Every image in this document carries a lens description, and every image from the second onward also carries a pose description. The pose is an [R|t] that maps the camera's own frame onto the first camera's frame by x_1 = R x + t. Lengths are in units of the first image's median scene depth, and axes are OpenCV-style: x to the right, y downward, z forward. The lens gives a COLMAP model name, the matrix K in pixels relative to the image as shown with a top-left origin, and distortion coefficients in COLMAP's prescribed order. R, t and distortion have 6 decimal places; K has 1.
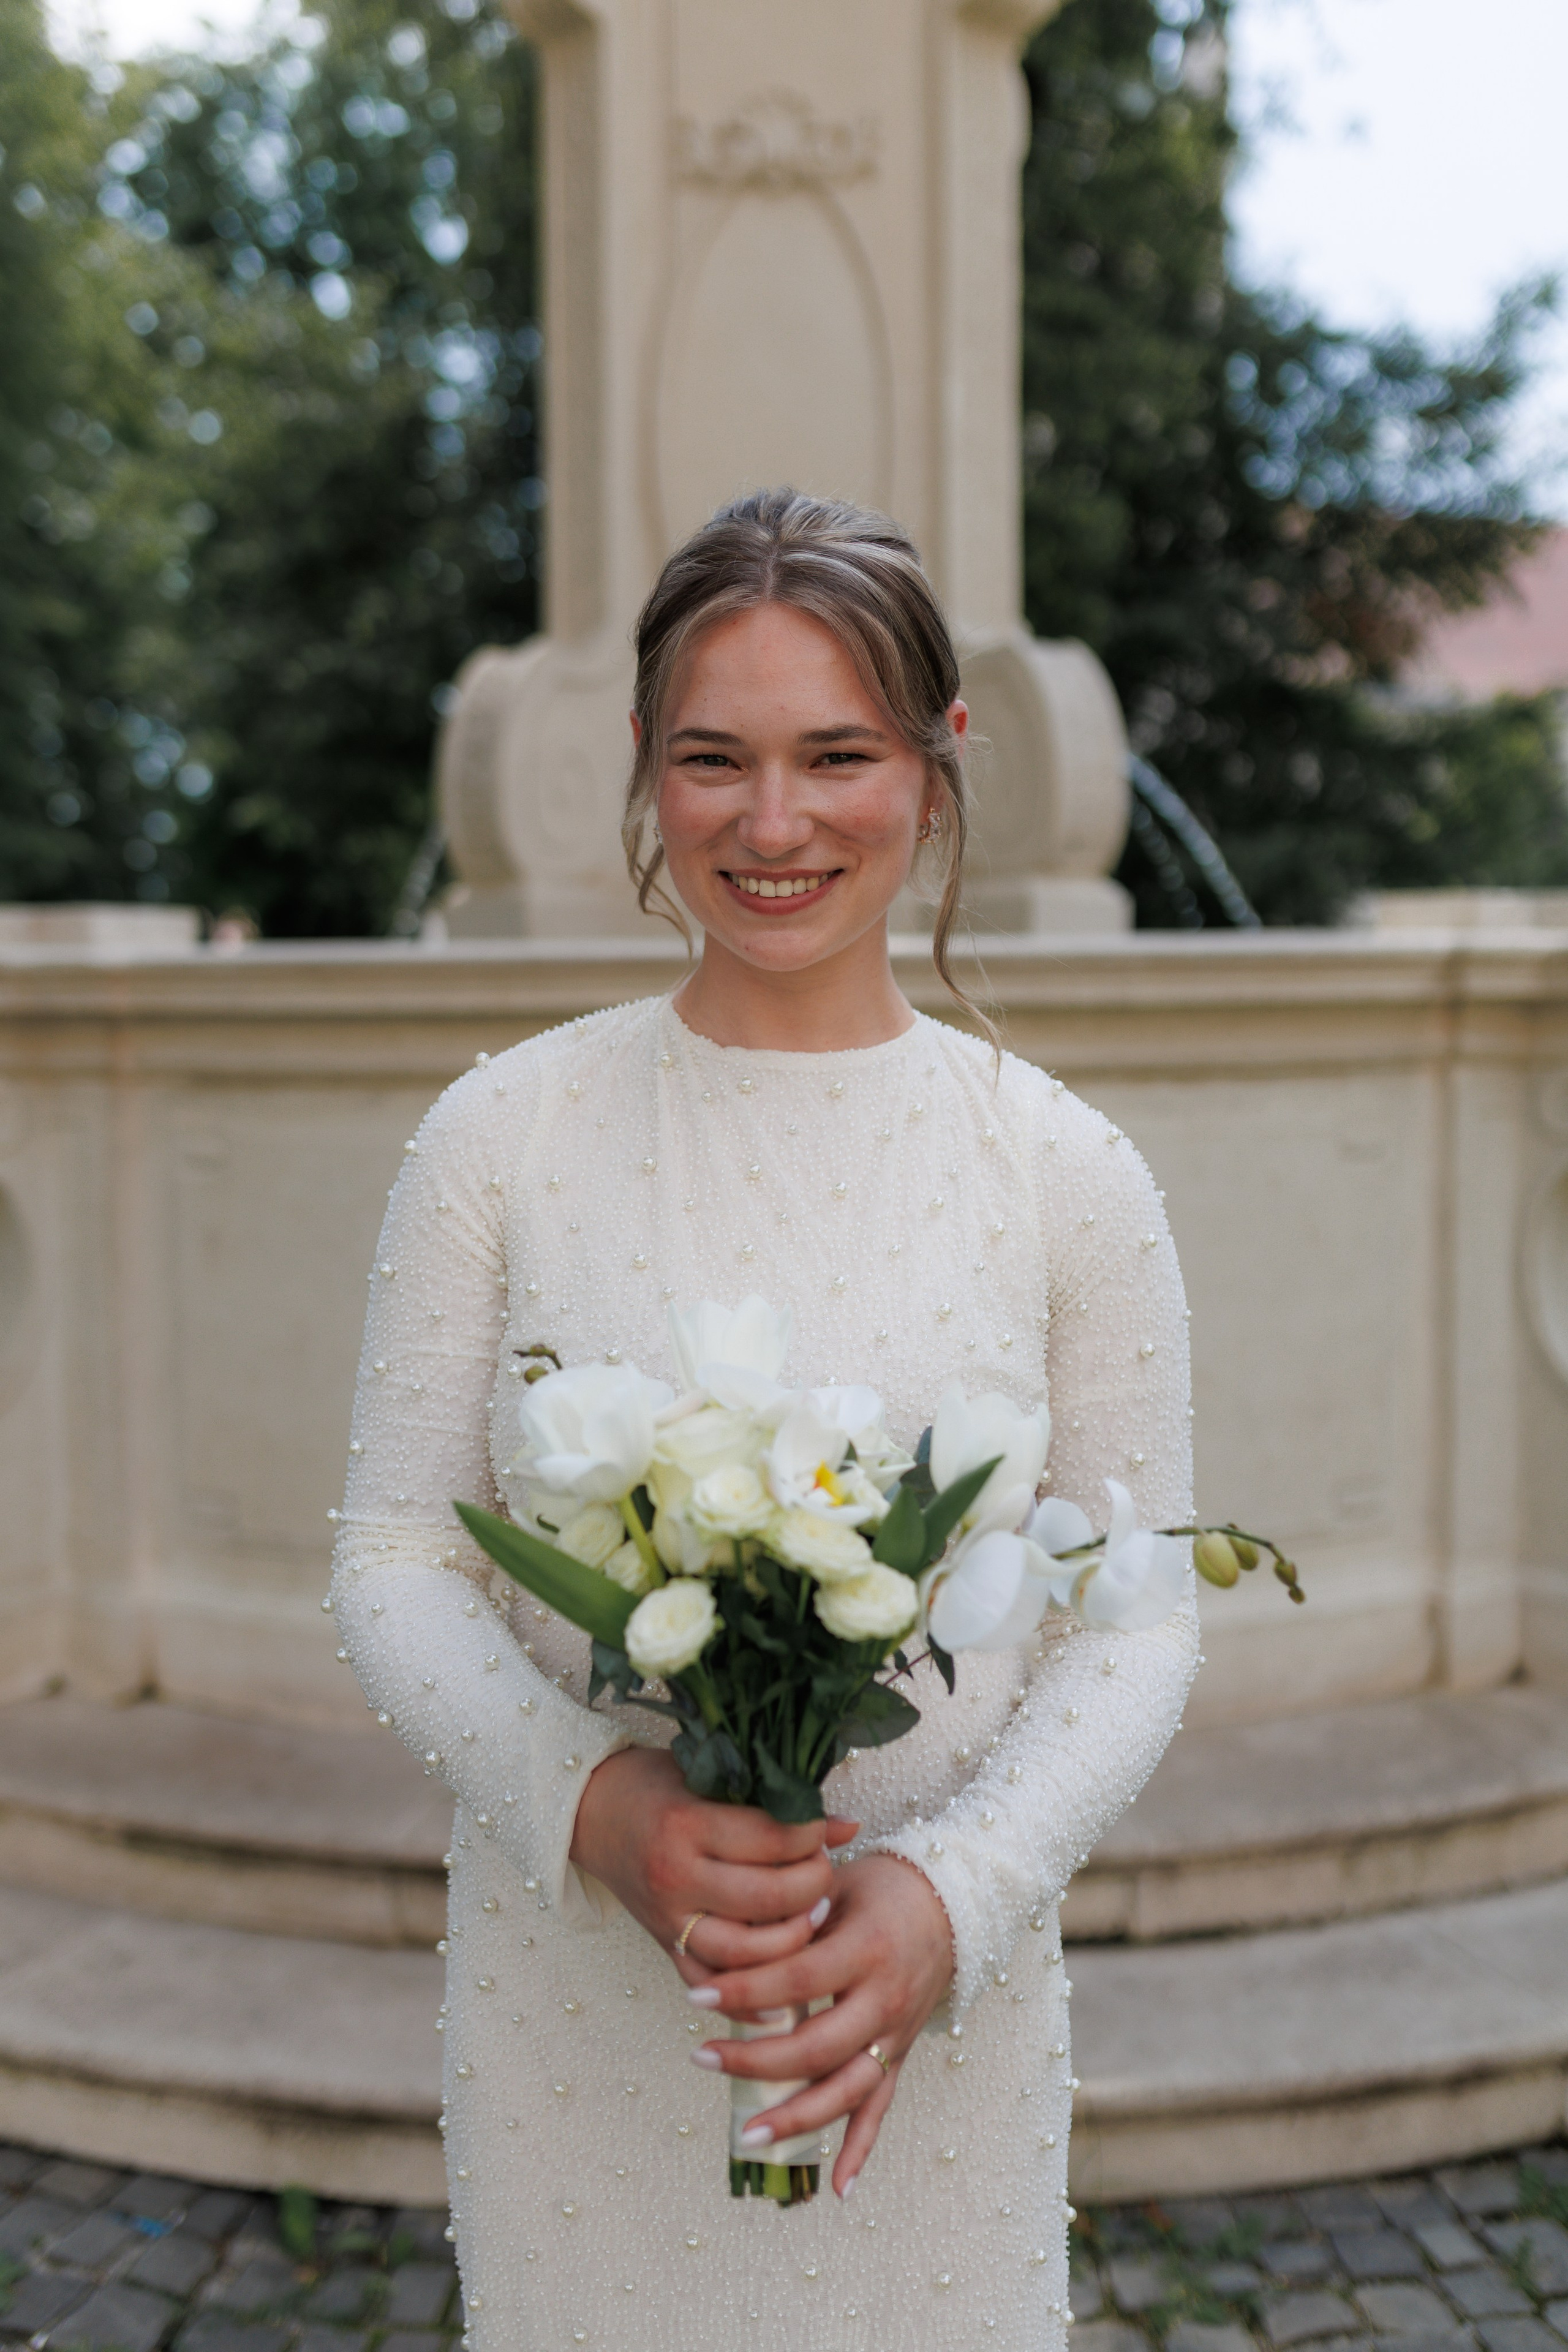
lens RADIAL K [[2193.4, 0, 786.4], [0, 2193.4, 1153.4], [0, 0, 1]] dist [0.003028, 0.000000]
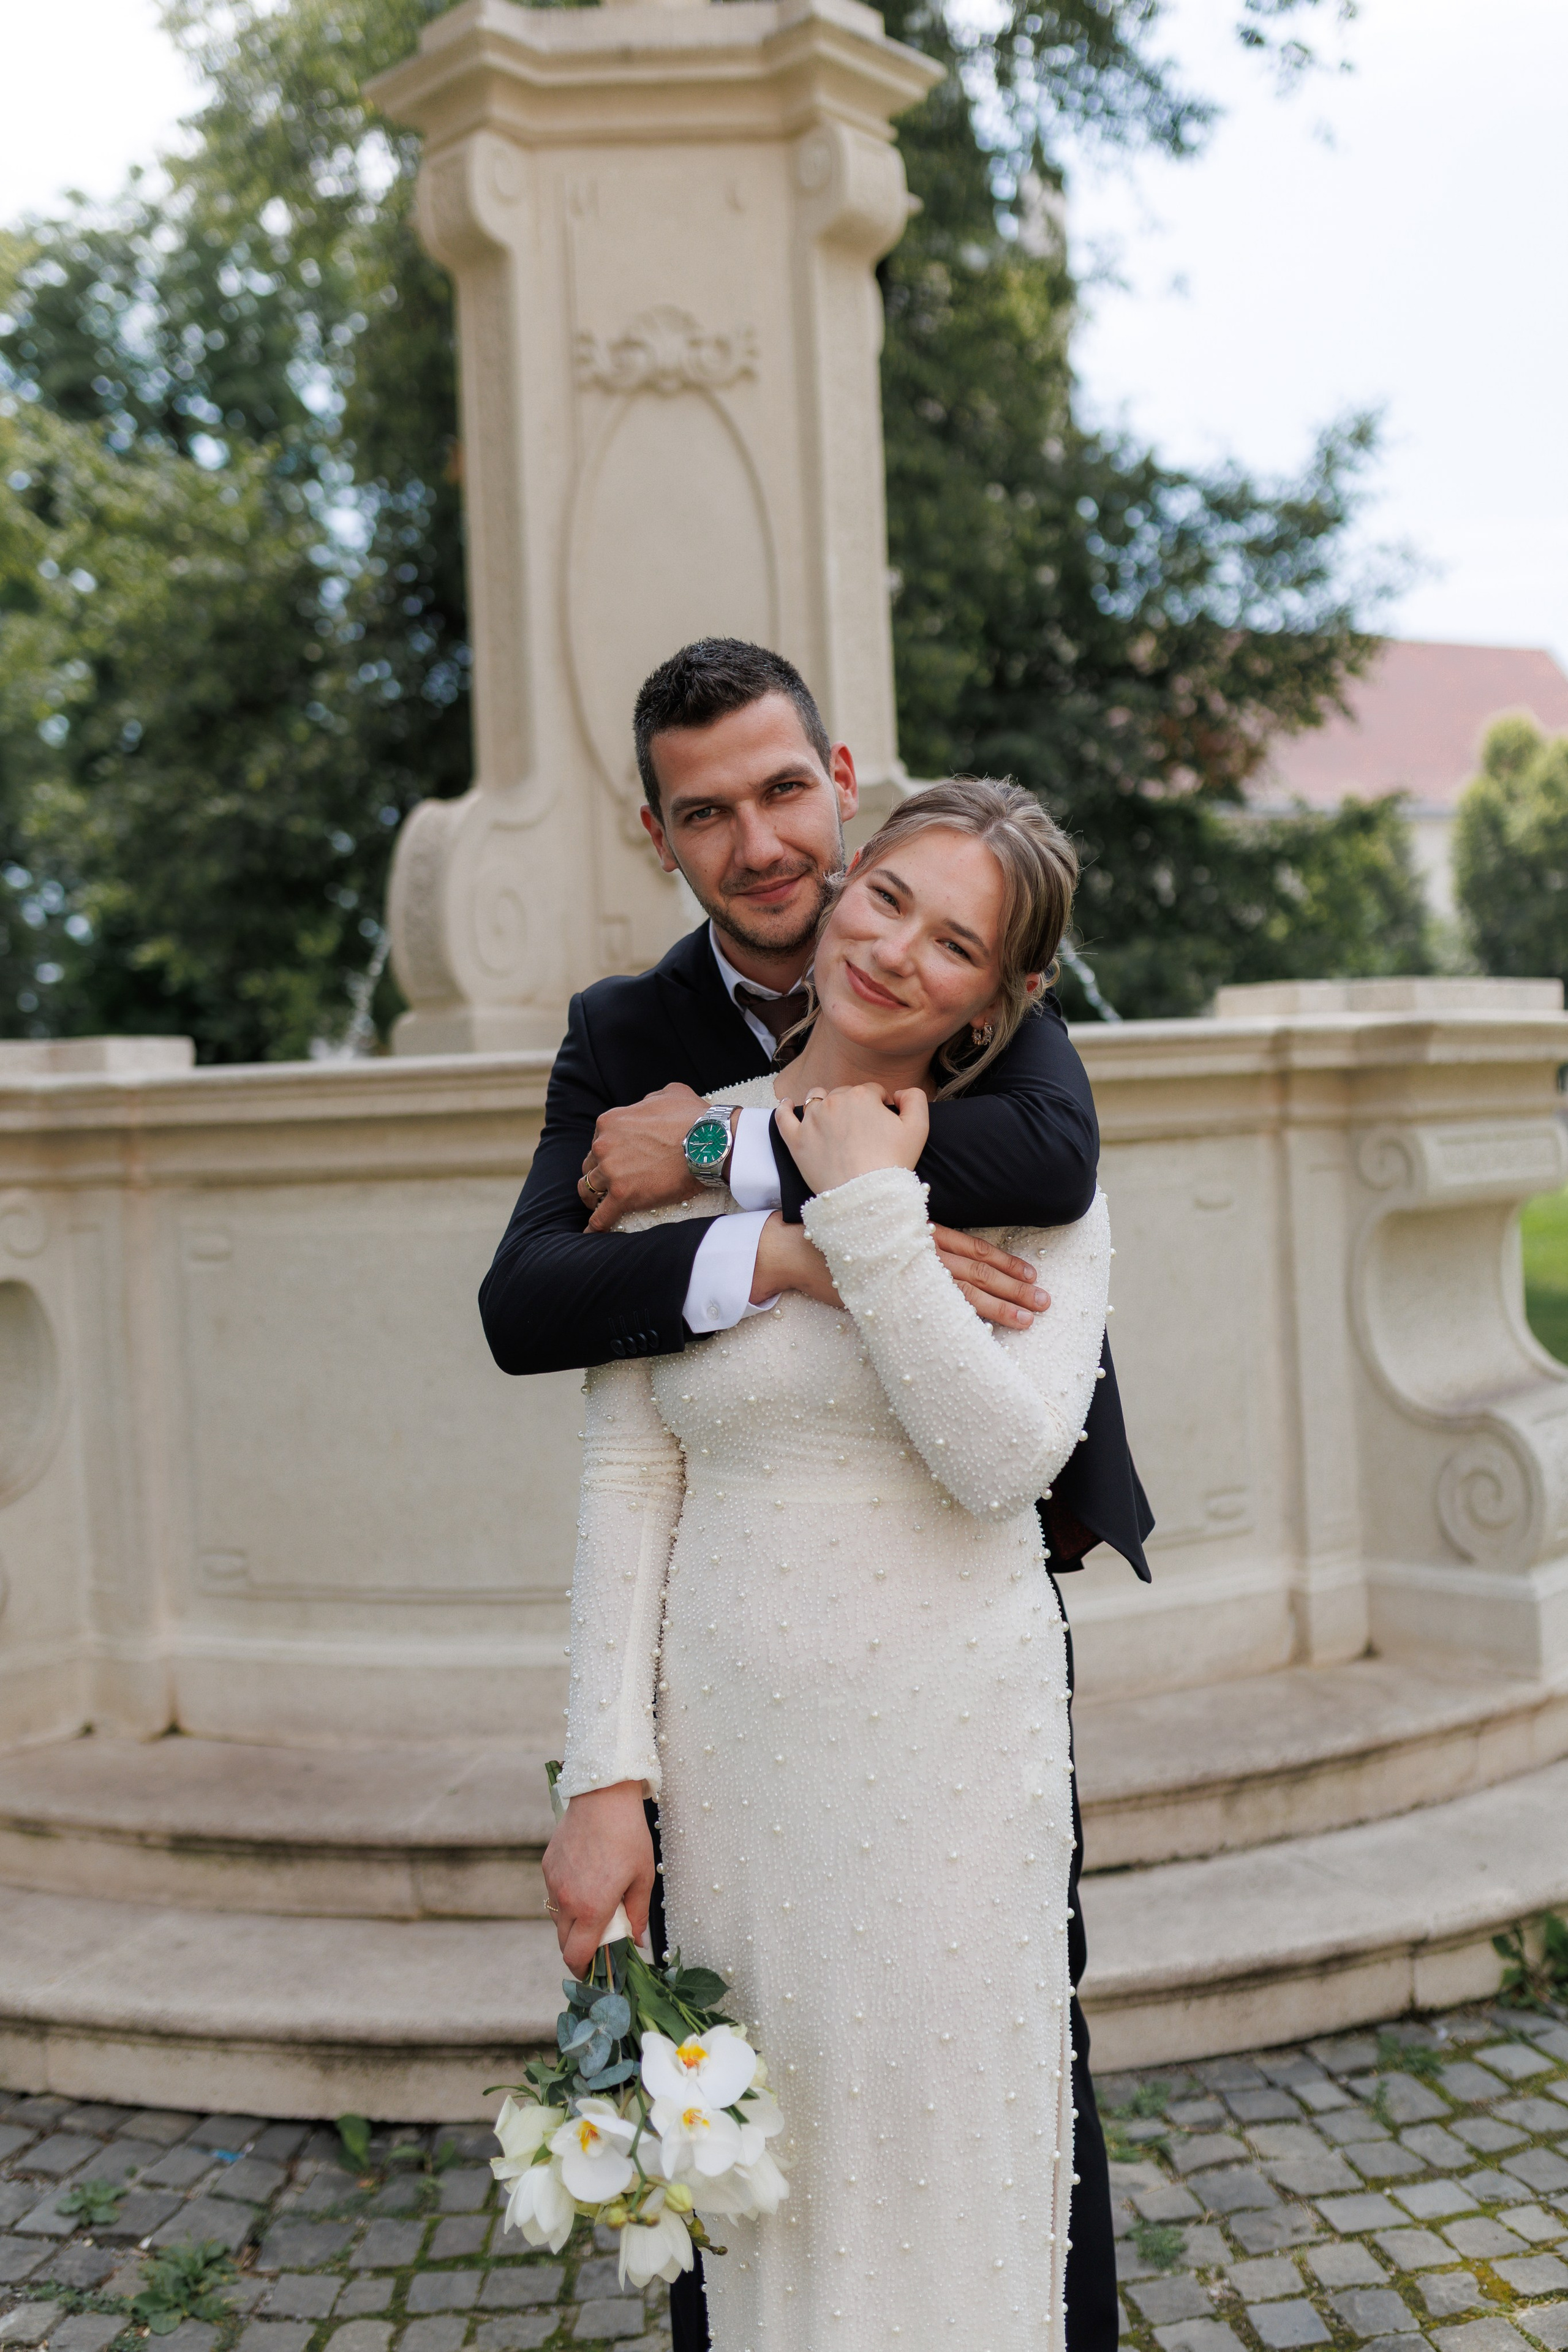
lens RADIAL K [[2193.4, 0, 794.4], [0, 2193.4, 1158.4], [0, 0, 1]] dist [0.003028, 0.000000]
pose [[0.997629, -0.039383, 0.056443, -0.024585], [0.042321, 0.997759, -0.051835, 0.024676], [-0.054275, 0.054101, 0.997059, -0.151432]]
